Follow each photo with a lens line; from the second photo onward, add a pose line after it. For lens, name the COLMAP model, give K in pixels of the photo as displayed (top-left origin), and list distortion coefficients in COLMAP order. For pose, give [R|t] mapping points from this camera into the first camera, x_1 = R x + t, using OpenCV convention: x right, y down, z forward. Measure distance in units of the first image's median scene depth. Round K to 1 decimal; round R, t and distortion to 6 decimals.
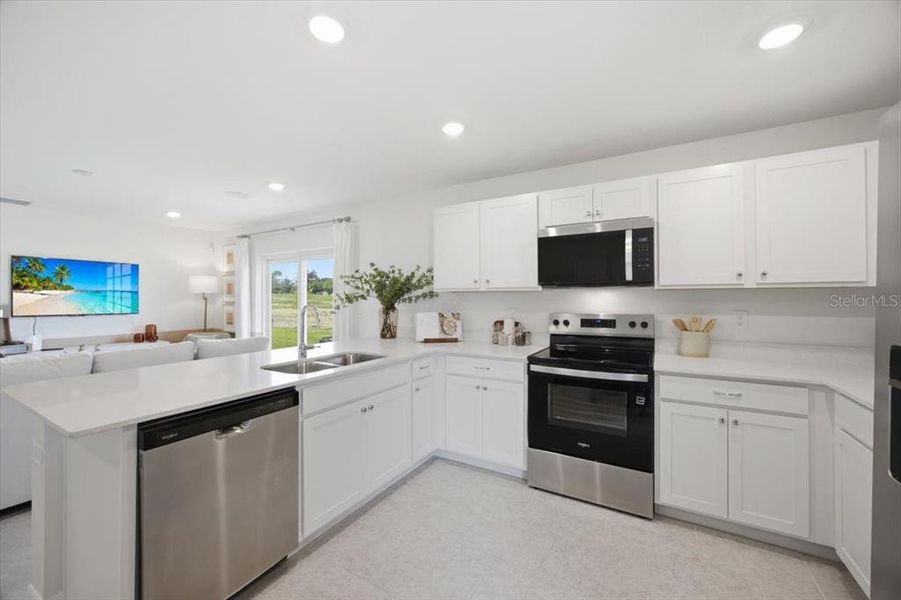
lens RADIAL K [[353.0, 0, 446.7], [0, 353.0, 296.9], [0, 0, 1]] dist [-0.018170, 0.002688]
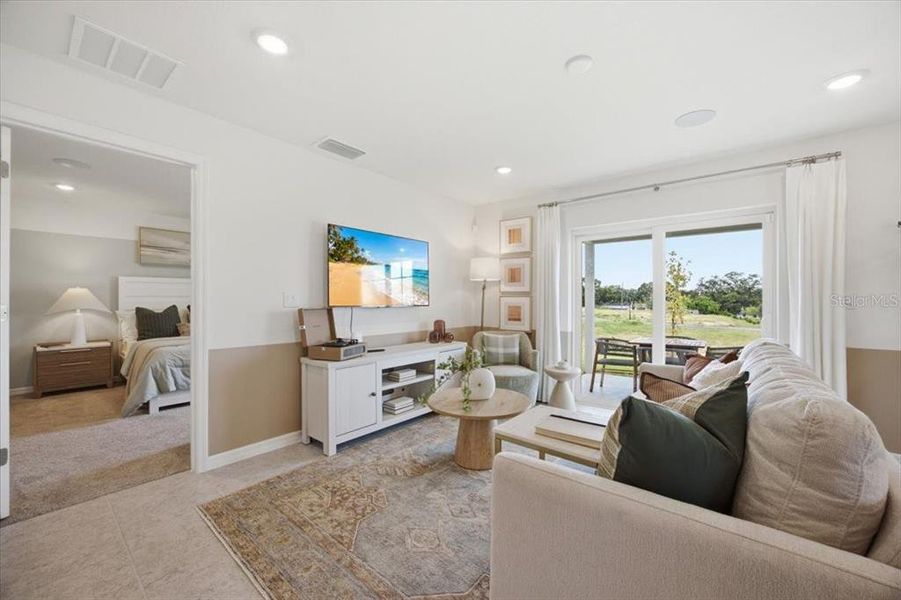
lens RADIAL K [[353.0, 0, 455.8], [0, 353.0, 299.1], [0, 0, 1]] dist [-0.018170, 0.002688]
pose [[0.989549, 0.002080, -0.144180, -0.840589], [-0.001065, 0.999974, 0.007119, 0.032569], [0.144191, -0.006891, 0.989526, 0.269672]]
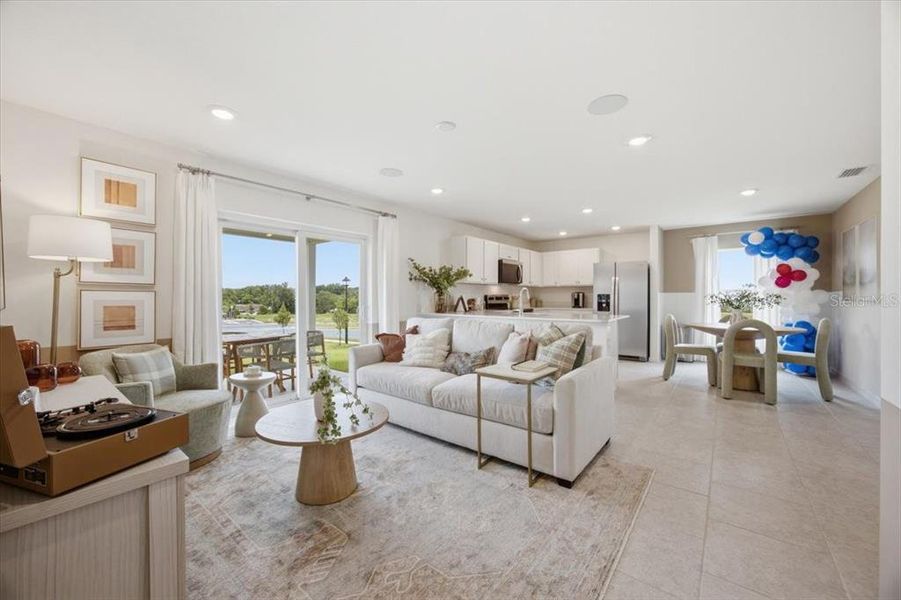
lens RADIAL K [[353.0, 0, 444.8], [0, 353.0, 296.1], [0, 0, 1]] dist [-0.018170, 0.002688]
pose [[0.141223, 0.002987, 0.989973, -1.365750], [-0.002644, 0.999993, -0.002640, 0.042256], [-0.989974, -0.002244, 0.141230, 0.646572]]
